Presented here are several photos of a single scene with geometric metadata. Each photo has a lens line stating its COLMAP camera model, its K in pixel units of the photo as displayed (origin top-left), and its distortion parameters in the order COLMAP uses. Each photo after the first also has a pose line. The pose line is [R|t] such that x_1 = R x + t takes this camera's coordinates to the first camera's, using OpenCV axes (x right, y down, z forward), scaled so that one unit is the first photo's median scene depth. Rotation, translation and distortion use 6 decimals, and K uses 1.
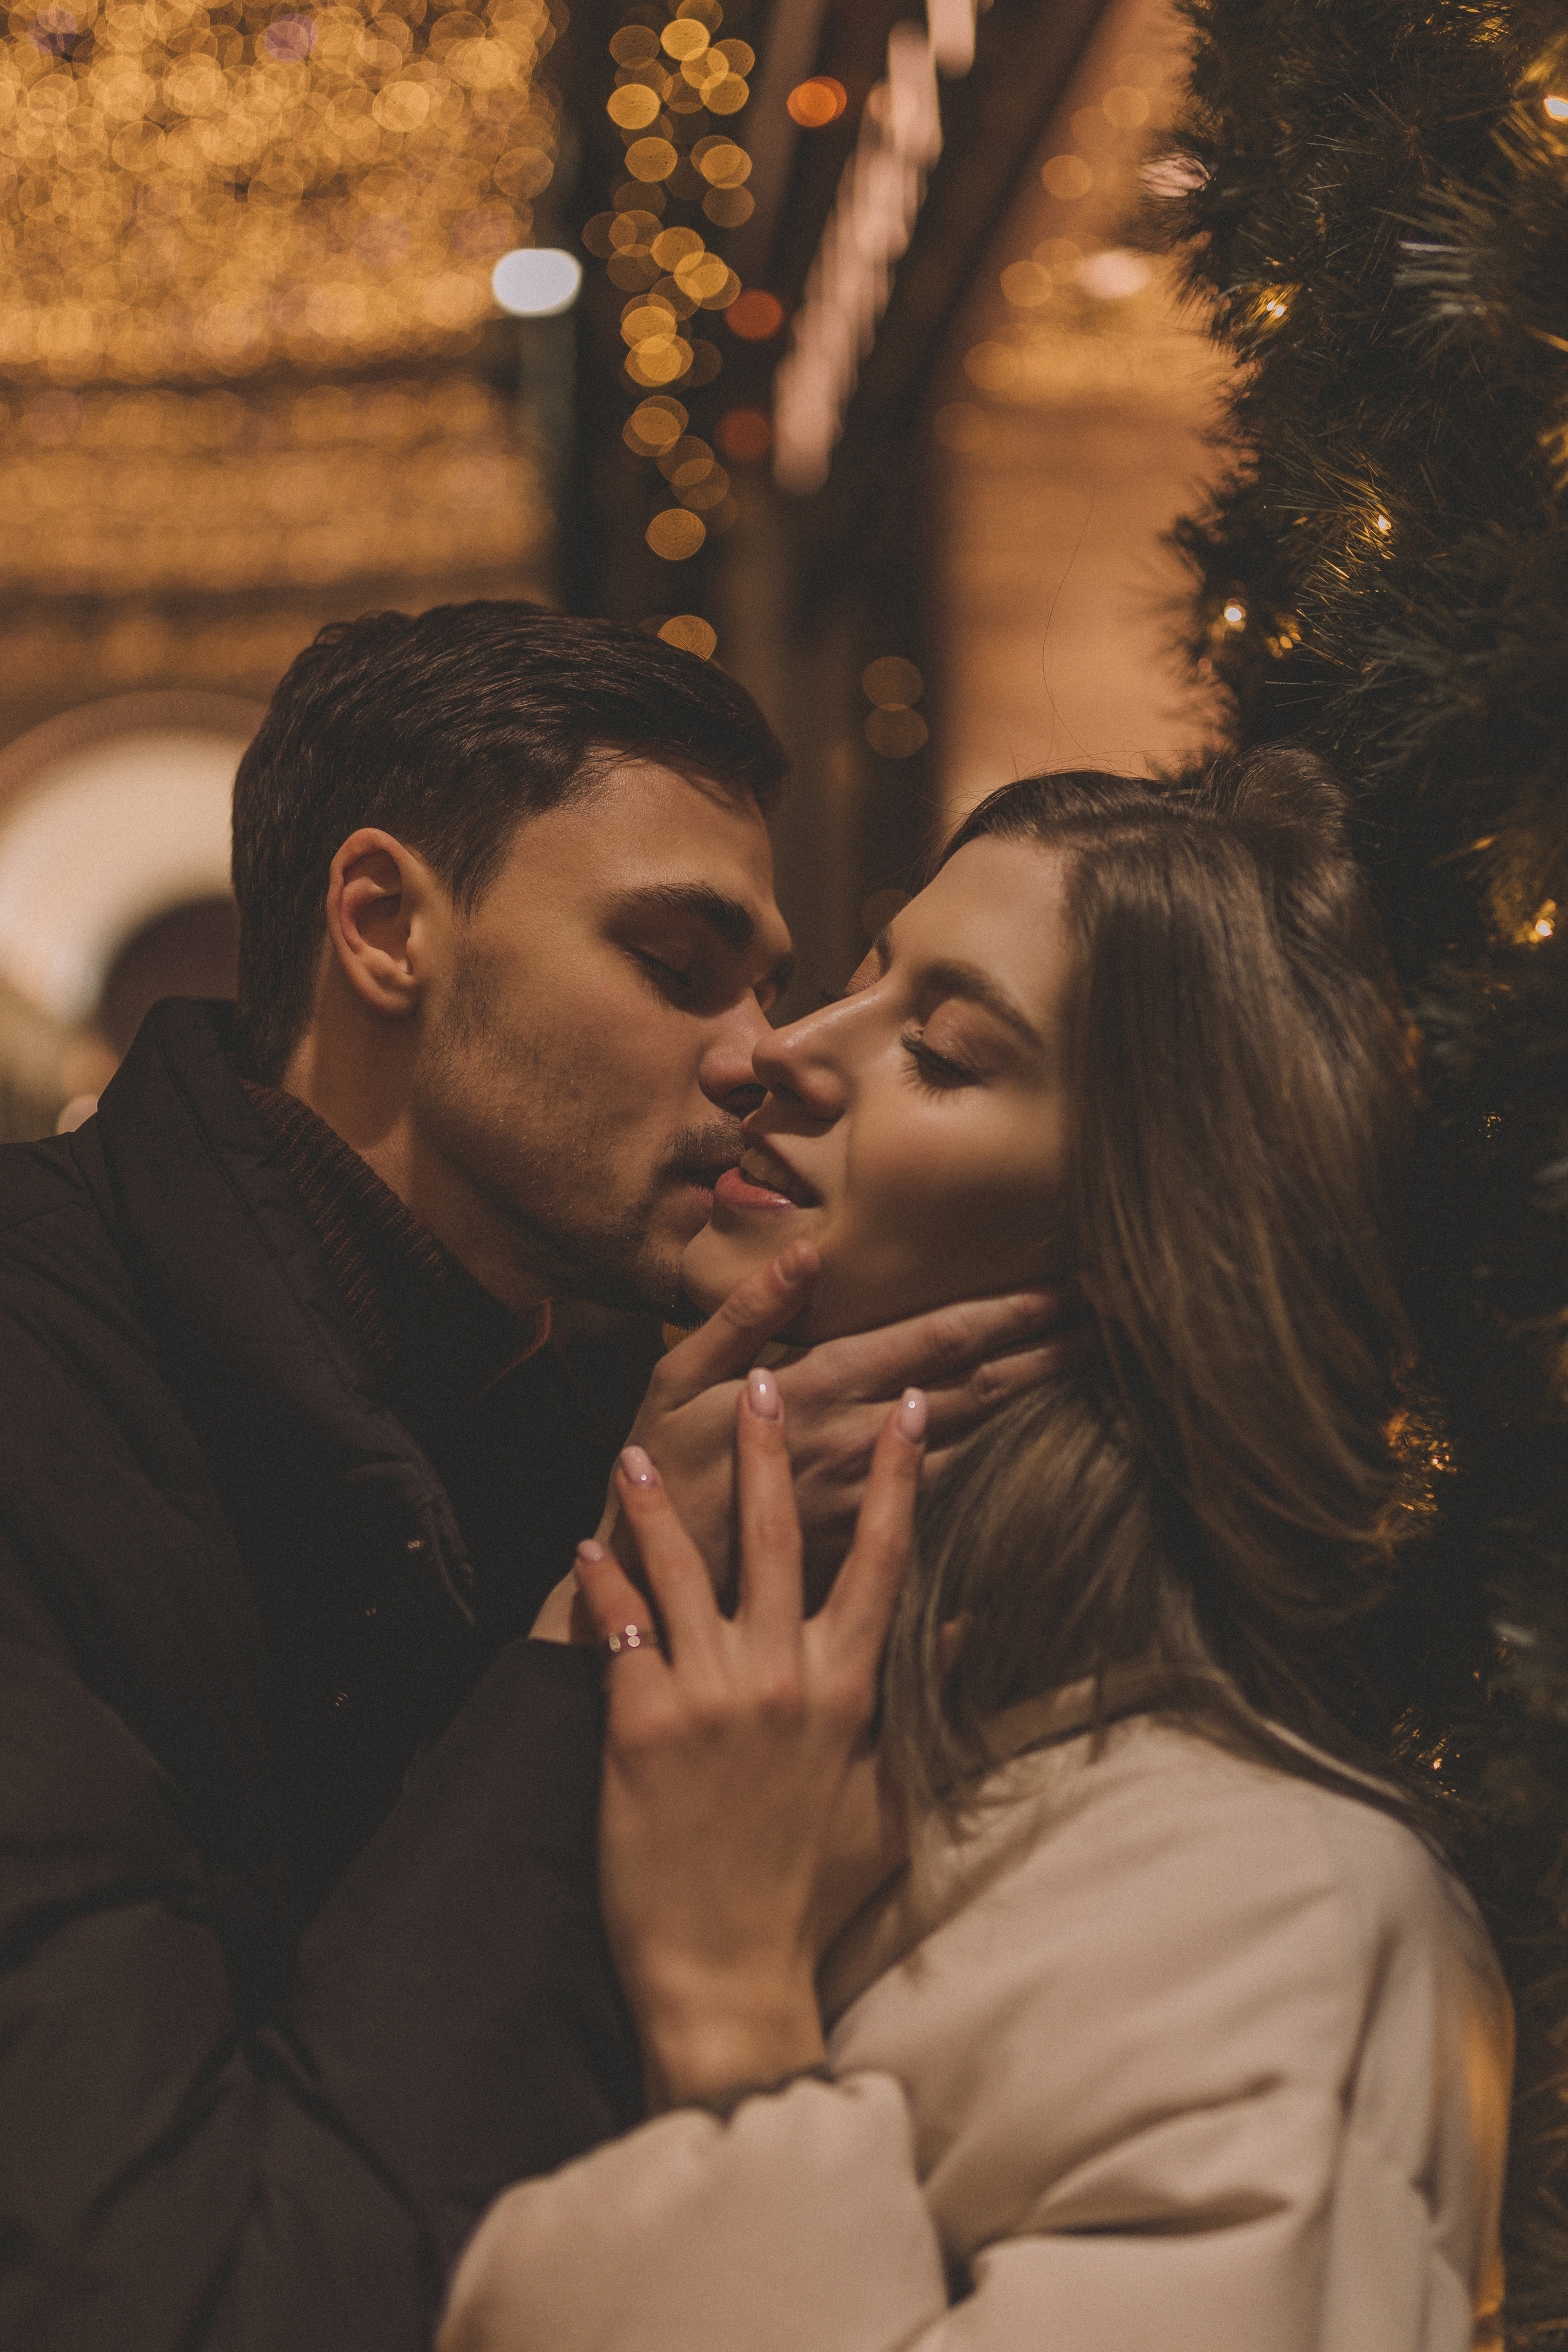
lens RADIAL K [[2266.2, 0, 776.9], [0, 2266.2, 1190.2], [0, 0, 1]] dist [-0.006746, 0.000000]
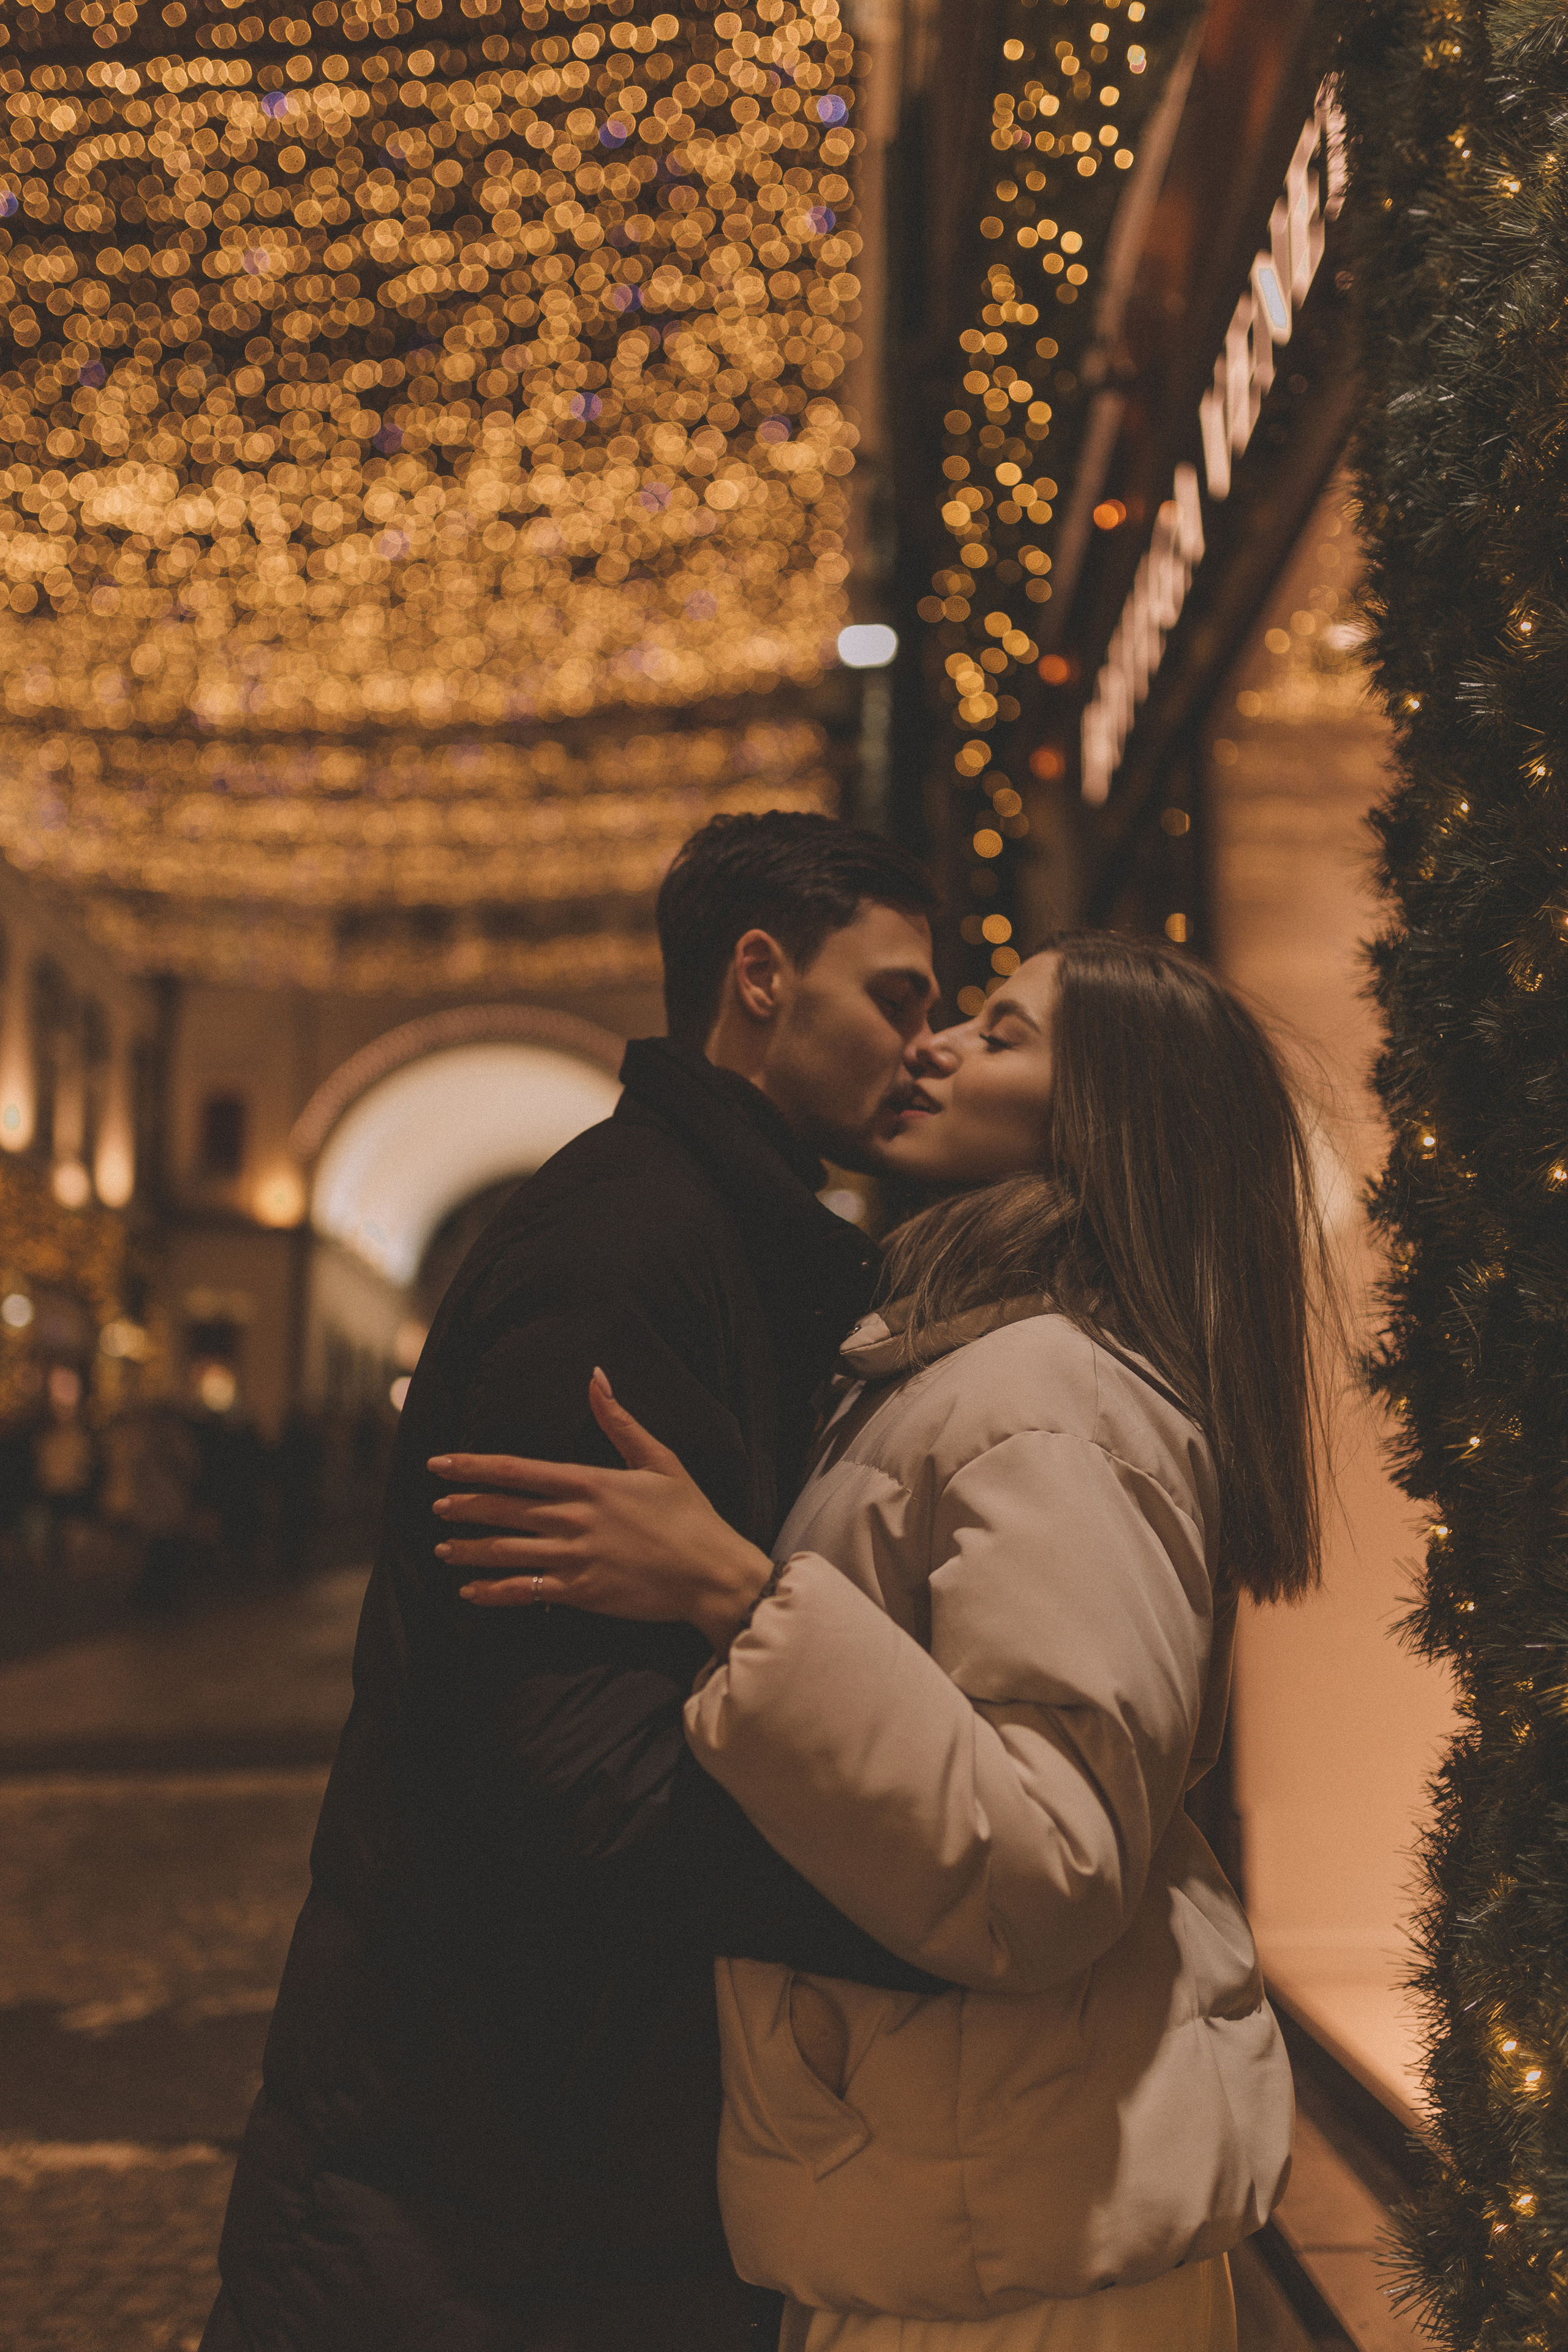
lens RADIAL K [[2266.2, 0, 766.6], [0, 2266.2, 1182.3], [0, 0, 1]] dist [-0.006746, 0.000000]
pose [[0.993208, -0.006230, -0.116189, -0.025333], [-0.009783, 0.990559, -0.136740, 0.066952], [0.115944, 0.136948, 0.983769, -0.212470]]
